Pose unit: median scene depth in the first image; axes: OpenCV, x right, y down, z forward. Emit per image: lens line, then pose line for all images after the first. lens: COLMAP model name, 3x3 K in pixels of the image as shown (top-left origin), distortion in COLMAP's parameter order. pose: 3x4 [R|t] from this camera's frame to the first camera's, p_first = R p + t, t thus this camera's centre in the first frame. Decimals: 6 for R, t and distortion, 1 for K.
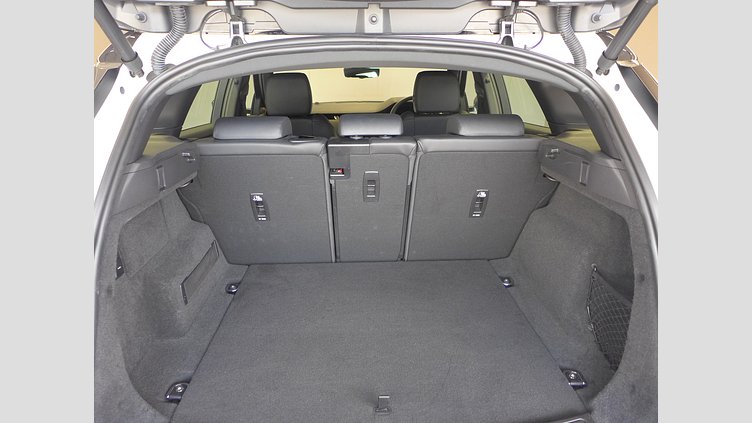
lens RADIAL K [[418.9, 0, 373.1], [0, 418.9, 208.9], [0, 0, 1]] dist [-0.024096, 0.000553]
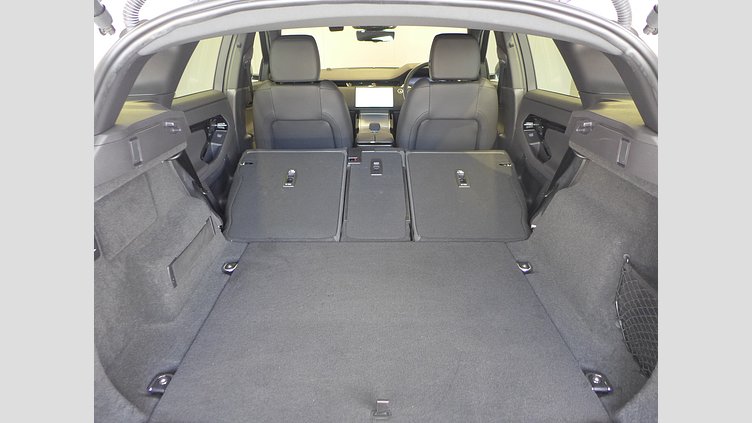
lens RADIAL K [[418.9, 0, 373.9], [0, 418.9, 206.9], [0, 0, 1]] dist [-0.024096, 0.000553]
pose [[0.999191, 0.017842, -0.036049, 0.026380], [-0.015356, 0.997559, 0.068115, -0.021308], [0.037176, -0.067507, 0.997026, 0.114317]]
